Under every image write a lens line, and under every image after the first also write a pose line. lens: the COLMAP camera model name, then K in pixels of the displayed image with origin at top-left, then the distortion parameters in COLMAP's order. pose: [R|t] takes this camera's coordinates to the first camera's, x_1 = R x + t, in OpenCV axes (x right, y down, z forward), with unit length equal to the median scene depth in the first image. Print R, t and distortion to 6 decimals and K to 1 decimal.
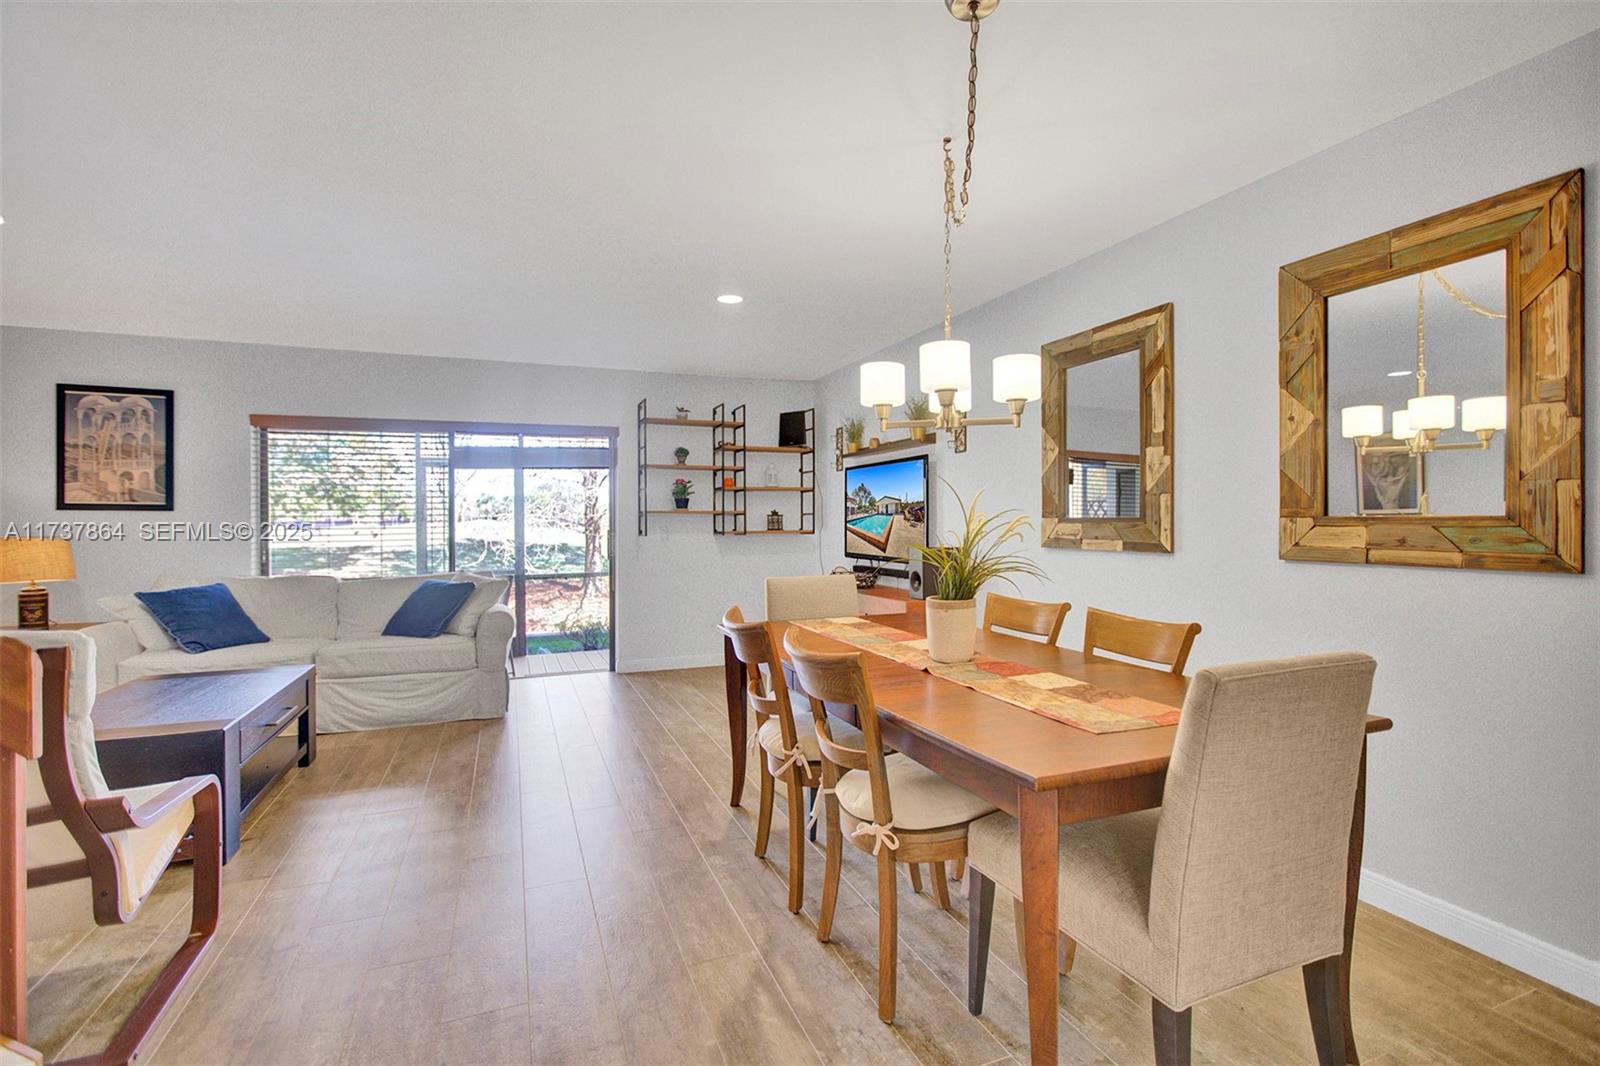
lens RADIAL K [[713.8, 0, 794.5], [0, 713.8, 525.7], [0, 0, 1]] dist [-0.008994, 0.004417]
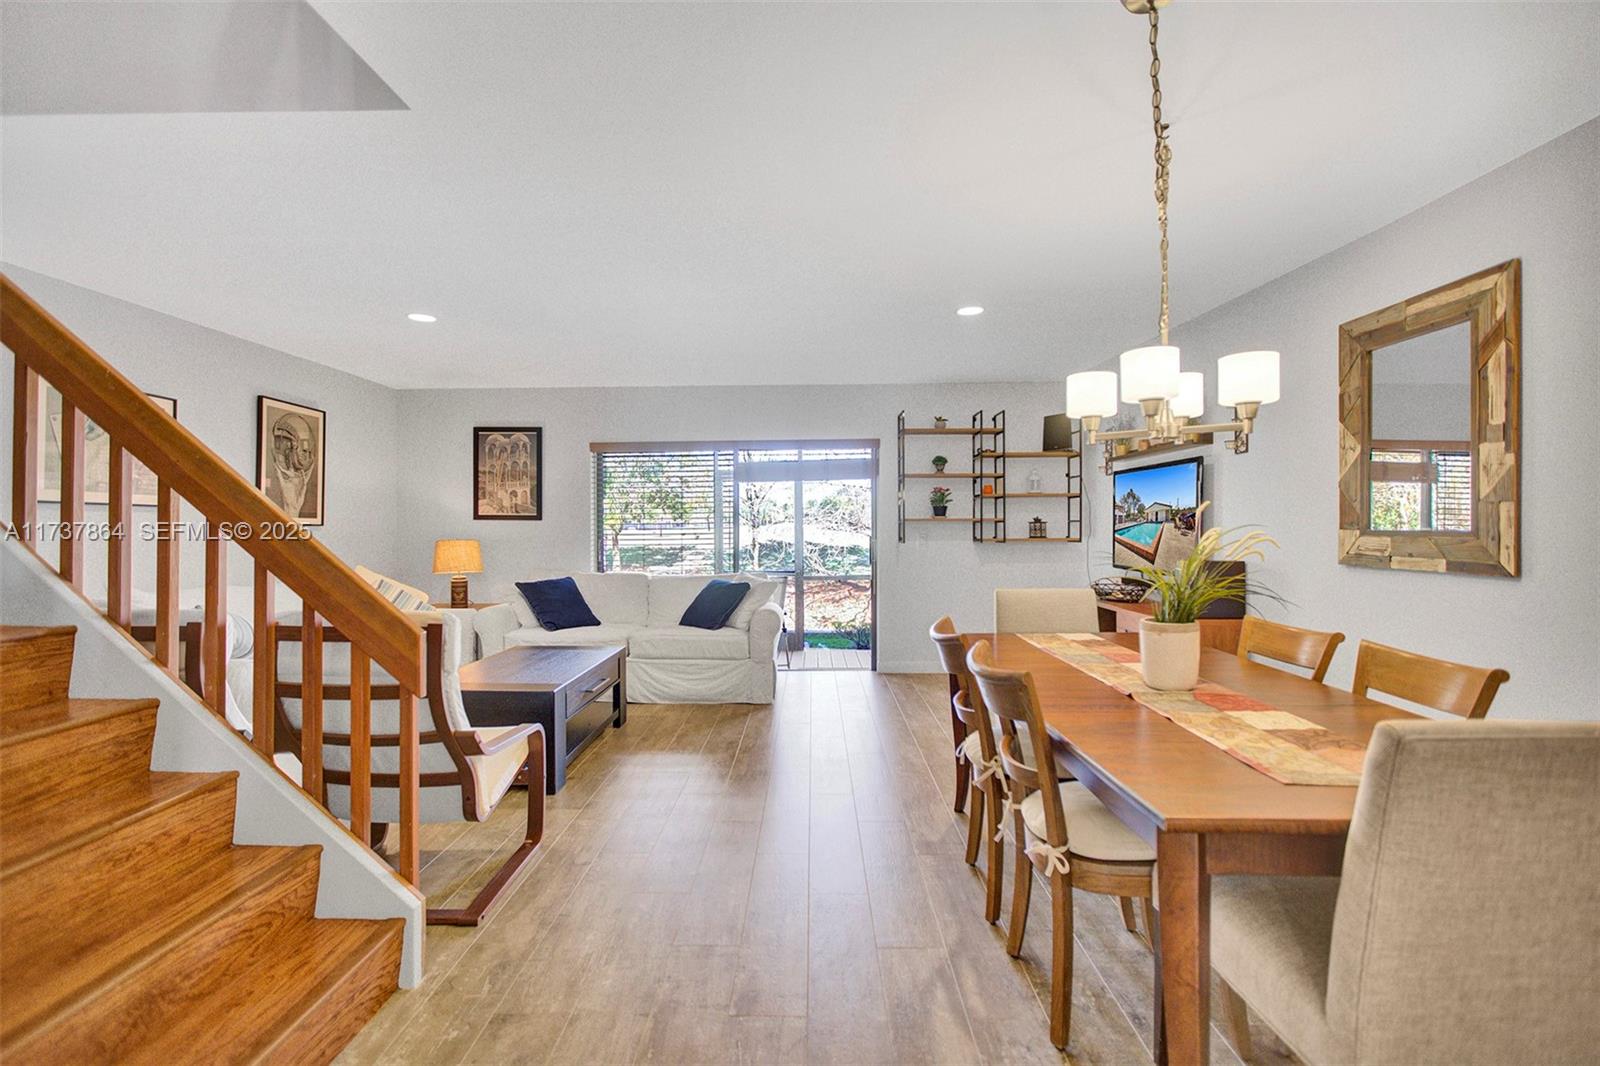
lens RADIAL K [[713.8, 0, 799.5], [0, 713.8, 530.1], [0, 0, 1]] dist [-0.008994, 0.004417]
pose [[0.921784, 0.004181, -0.387681, 0.073374], [-0.003239, 0.999990, 0.003084, -0.009440], [0.387690, -0.001587, 0.921788, -0.020384]]
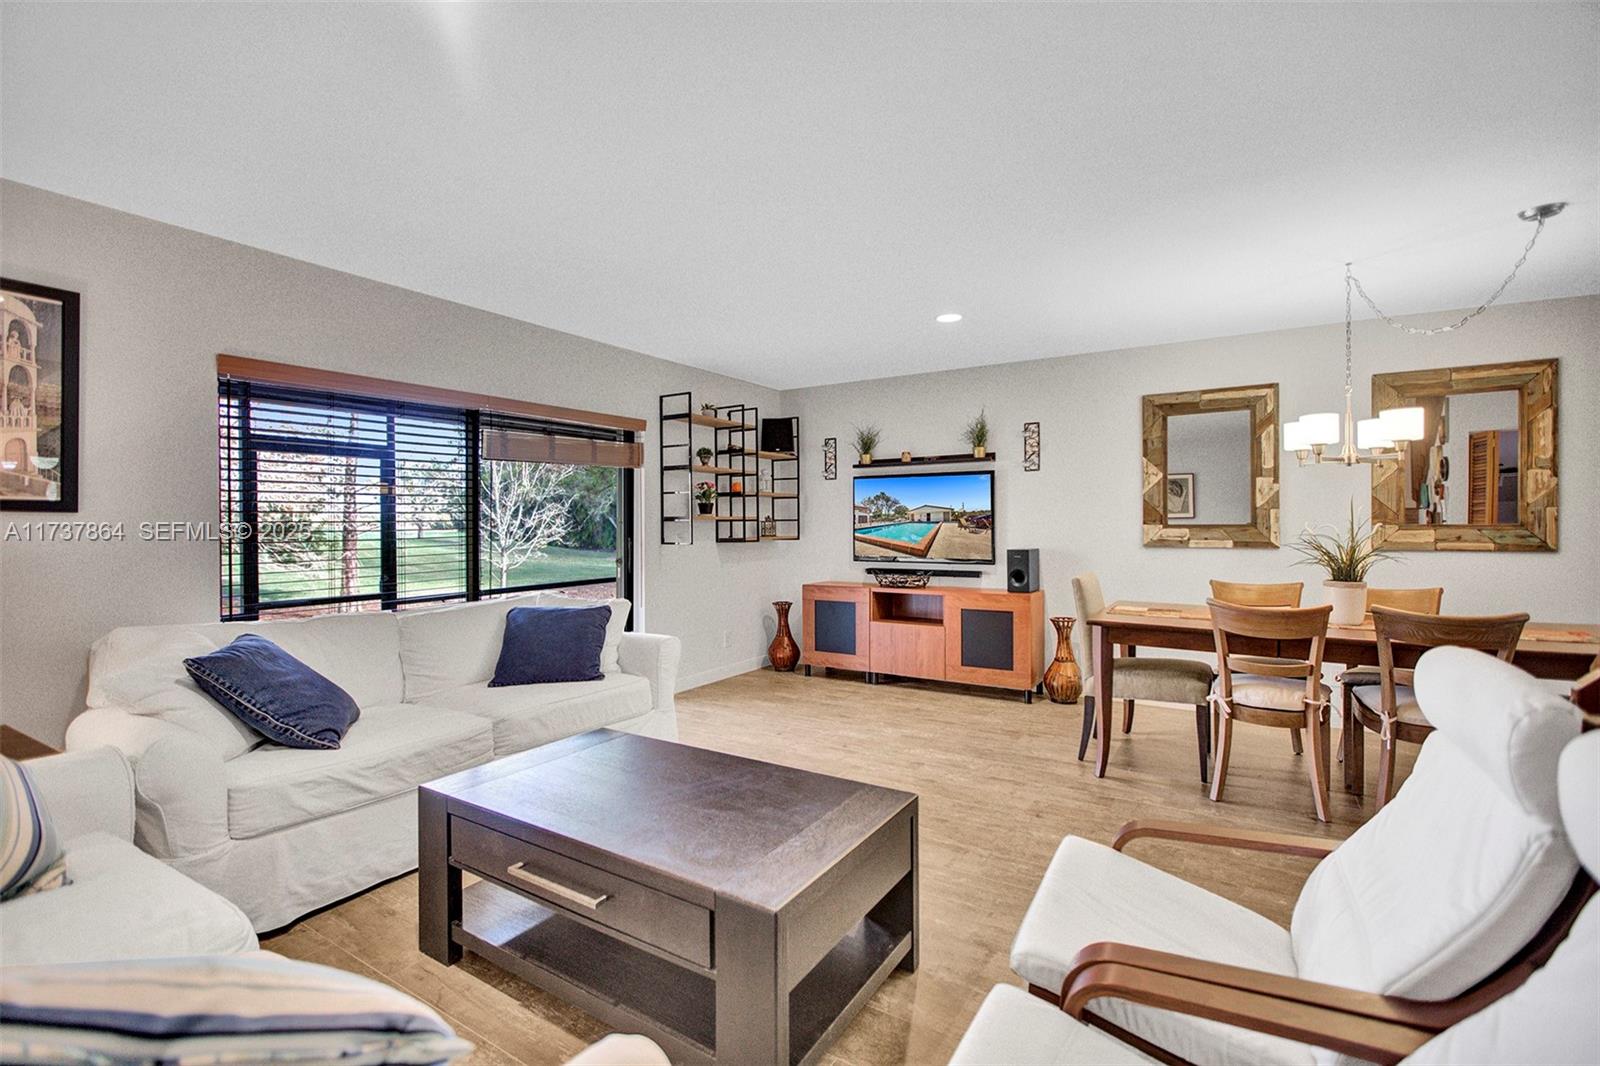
lens RADIAL K [[713.8, 0, 793.8], [0, 713.8, 526.4], [0, 0, 1]] dist [-0.008994, 0.004417]
pose [[0.813064, -0.001634, 0.582171, -0.836727], [0.006106, 0.999965, -0.005720, -0.003931], [-0.582142, 0.008205, 0.813046, 0.261009]]
